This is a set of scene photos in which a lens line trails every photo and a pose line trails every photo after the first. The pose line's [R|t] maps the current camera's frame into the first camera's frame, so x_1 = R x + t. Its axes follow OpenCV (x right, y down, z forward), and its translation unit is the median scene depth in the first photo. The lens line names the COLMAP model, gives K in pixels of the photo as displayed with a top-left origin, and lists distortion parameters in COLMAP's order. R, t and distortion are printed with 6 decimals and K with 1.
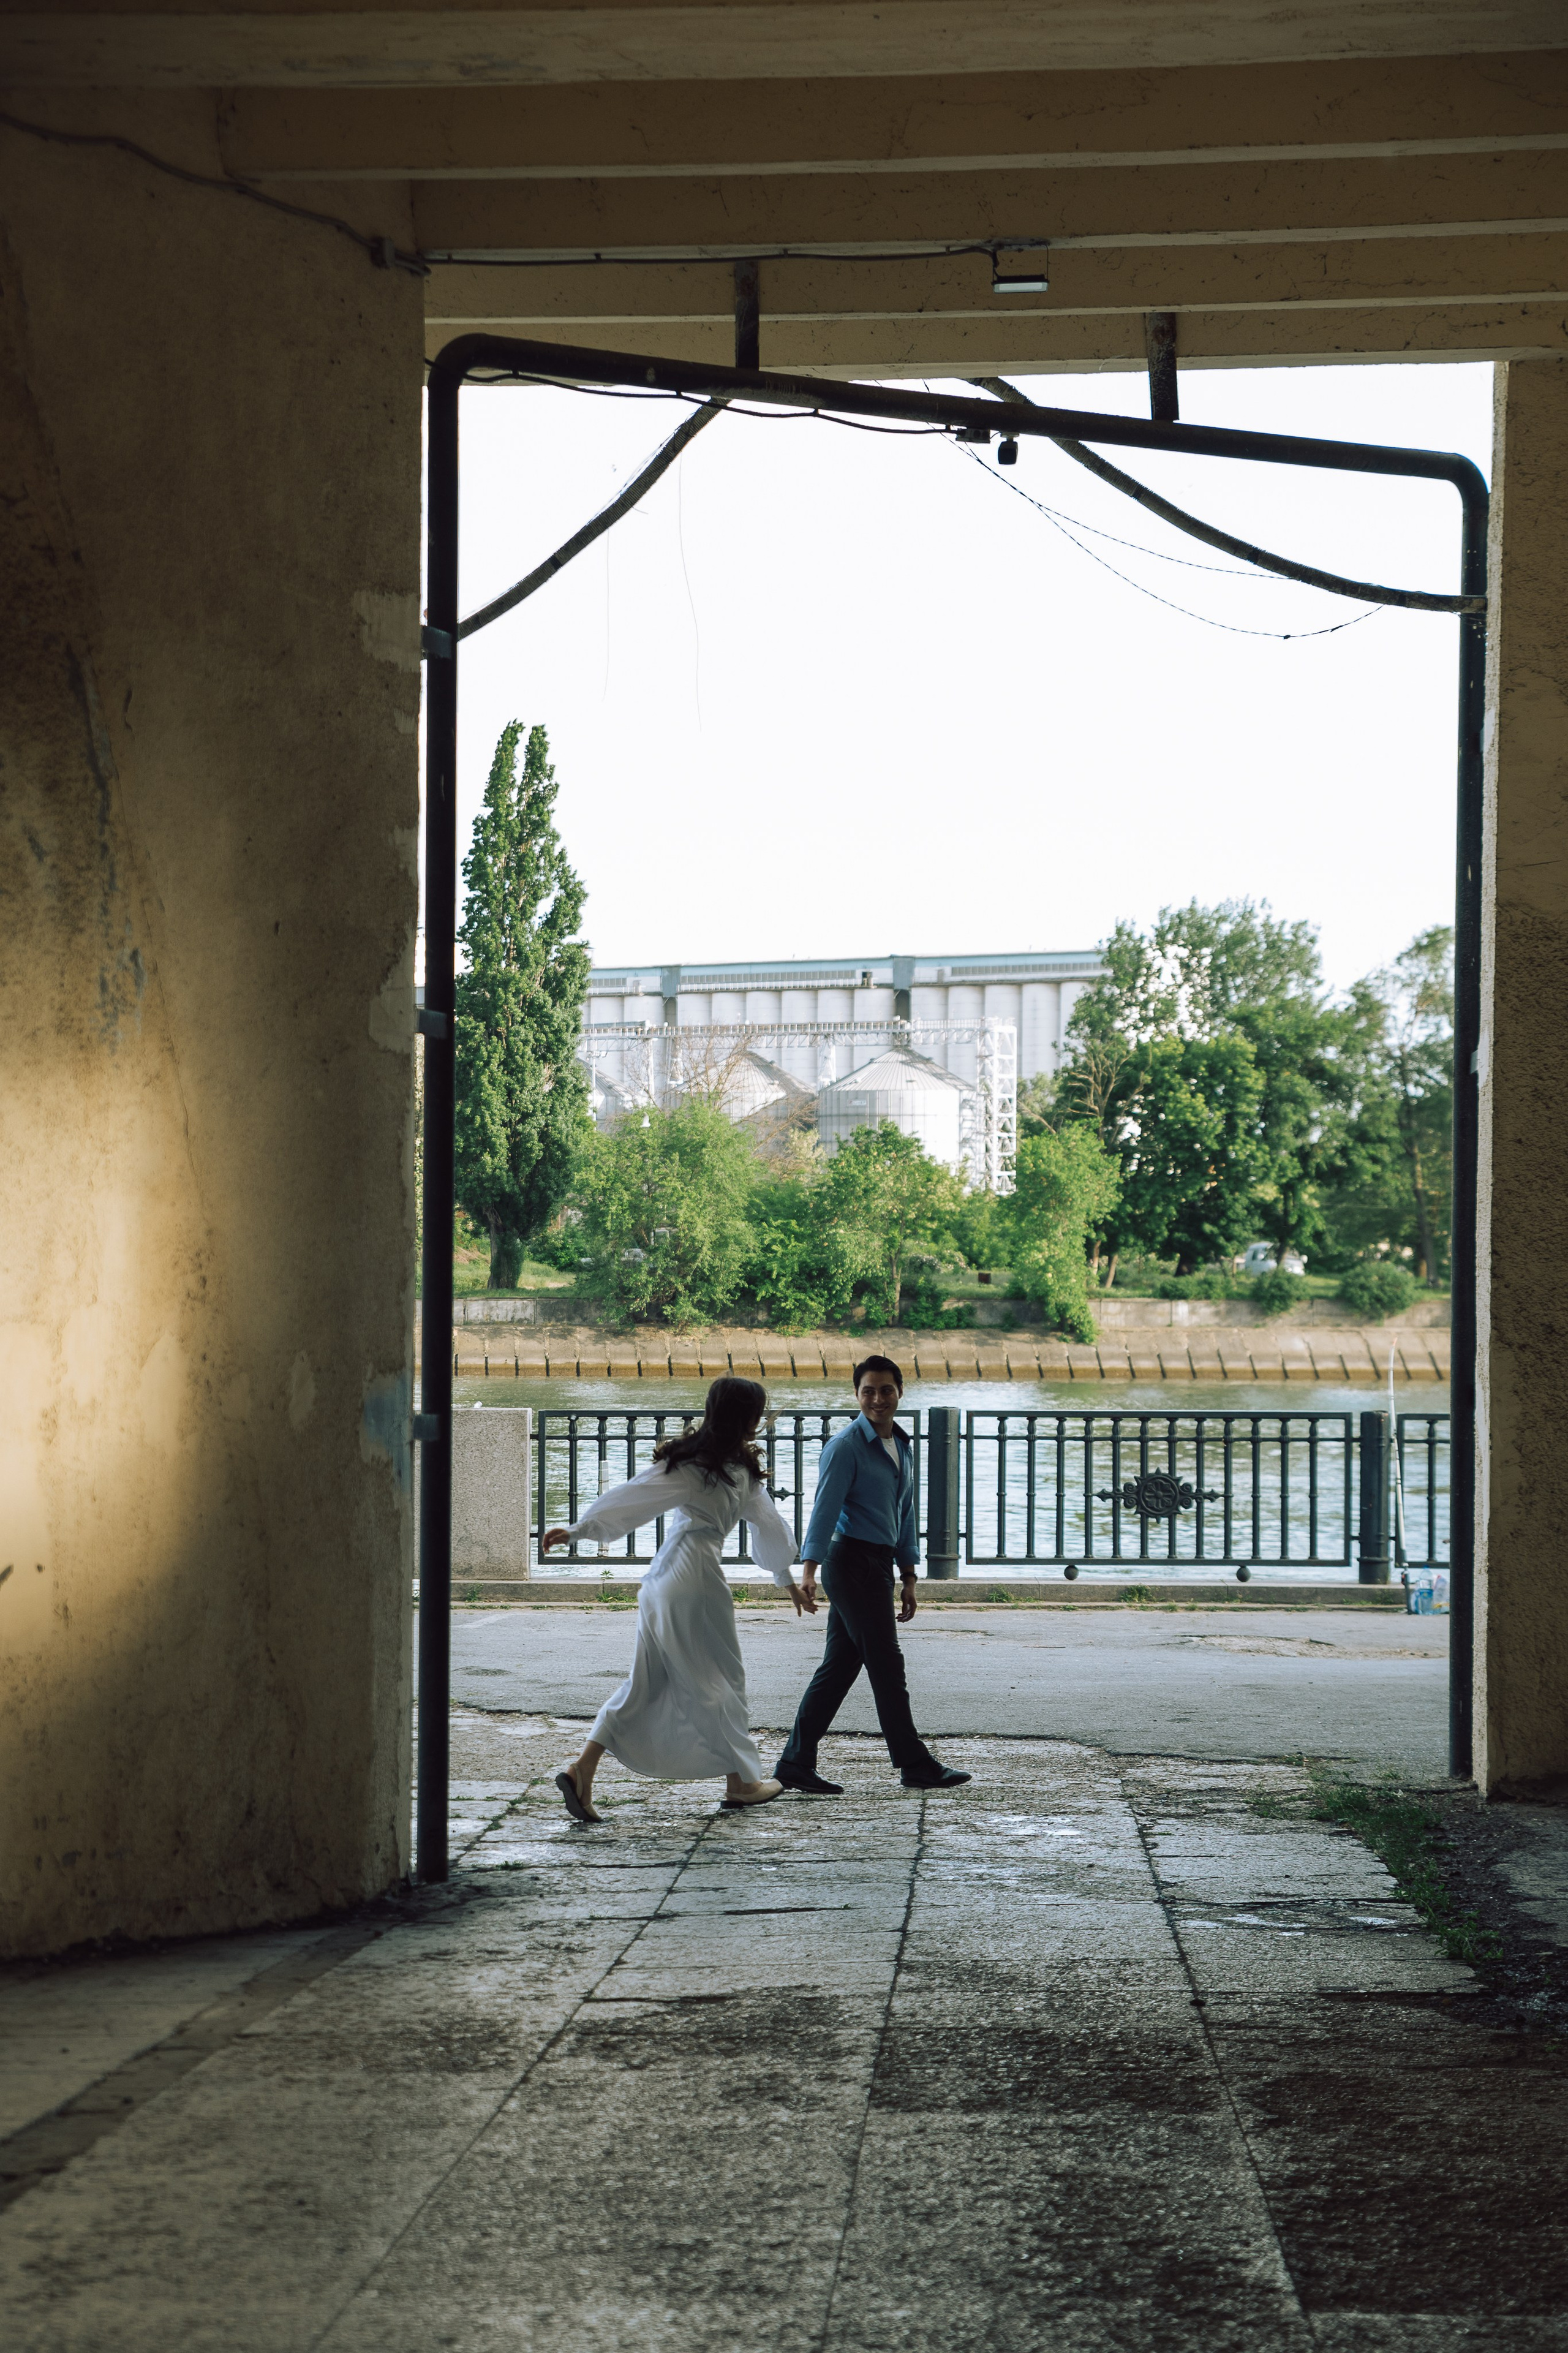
lens RADIAL K [[4817.8, 0, 784.0], [0, 4817.8, 1176.5], [0, 0, 1]] dist [0.014428, -0.042671]
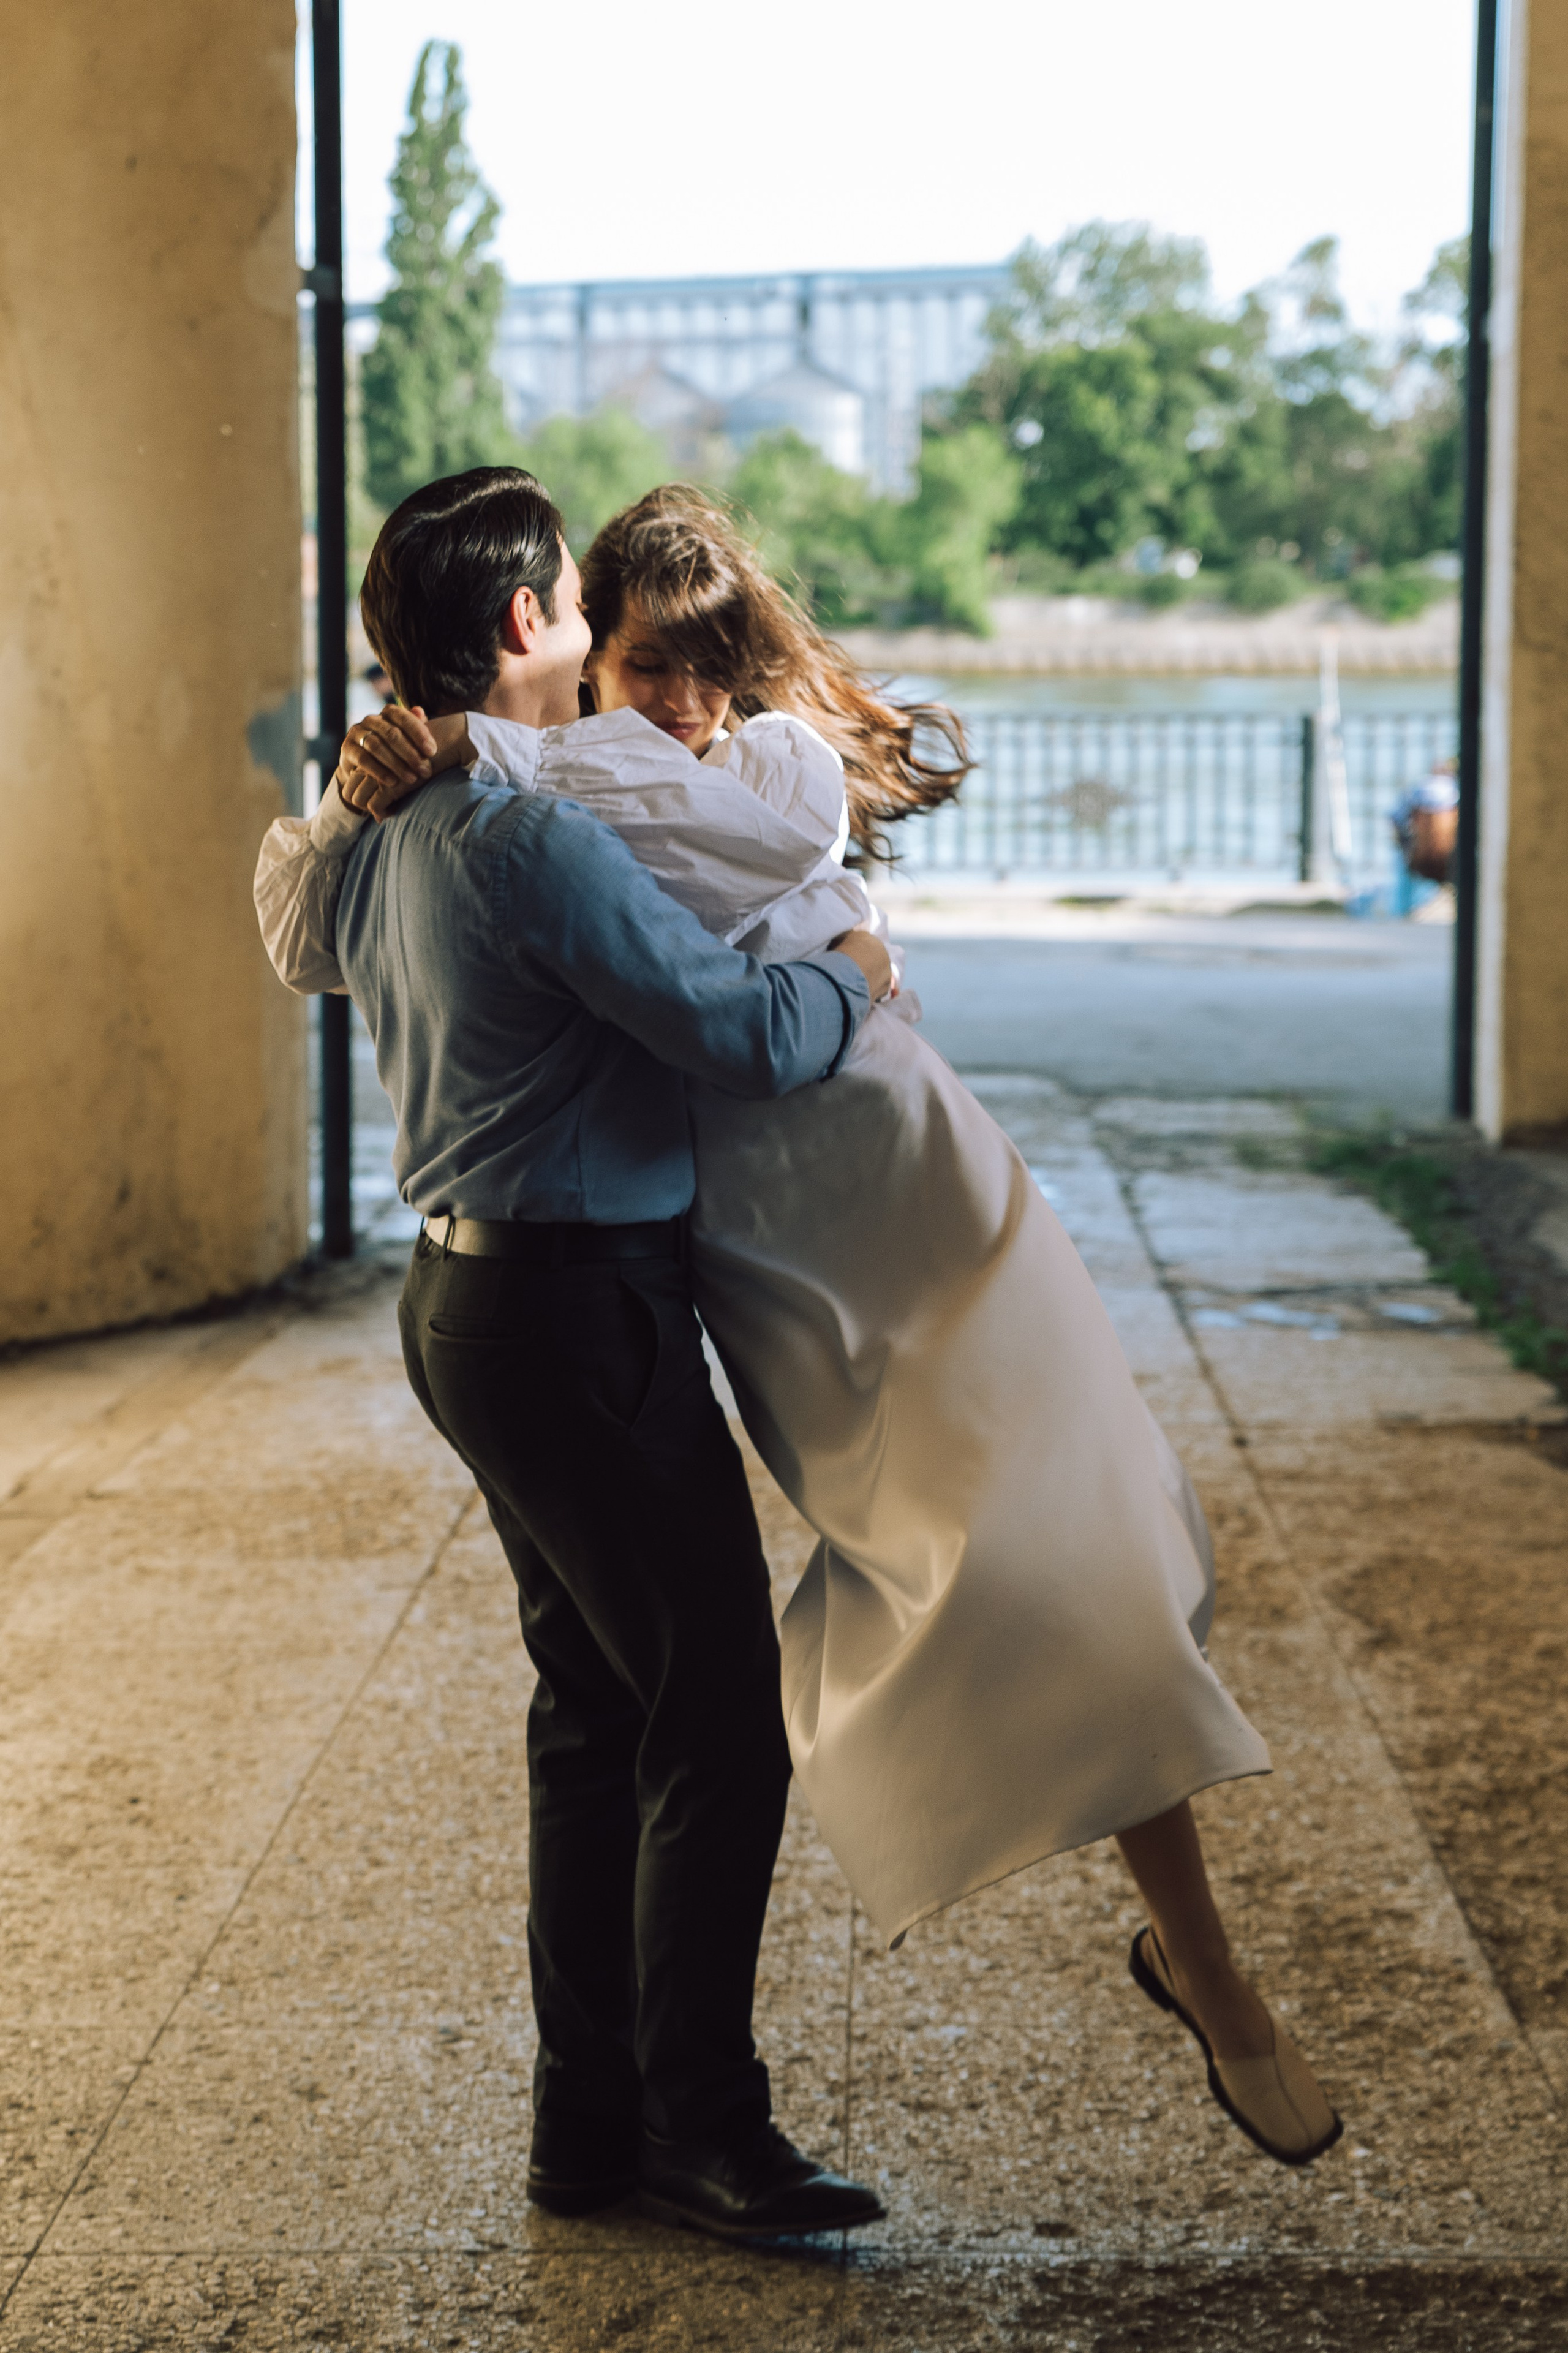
lens RADIAL K [[4258.6, 0, 780.5], [0, 4258.6, 1014.8], [0, 0, 1]] dist [0.016866, 0.192203]
pose [[0.999738, -0.007050, 0.021770, -0.008442], [0.004332, 0.992467, 0.122436, 0.006016], [-0.022470, -0.122310, 0.992238, 0.244095]]
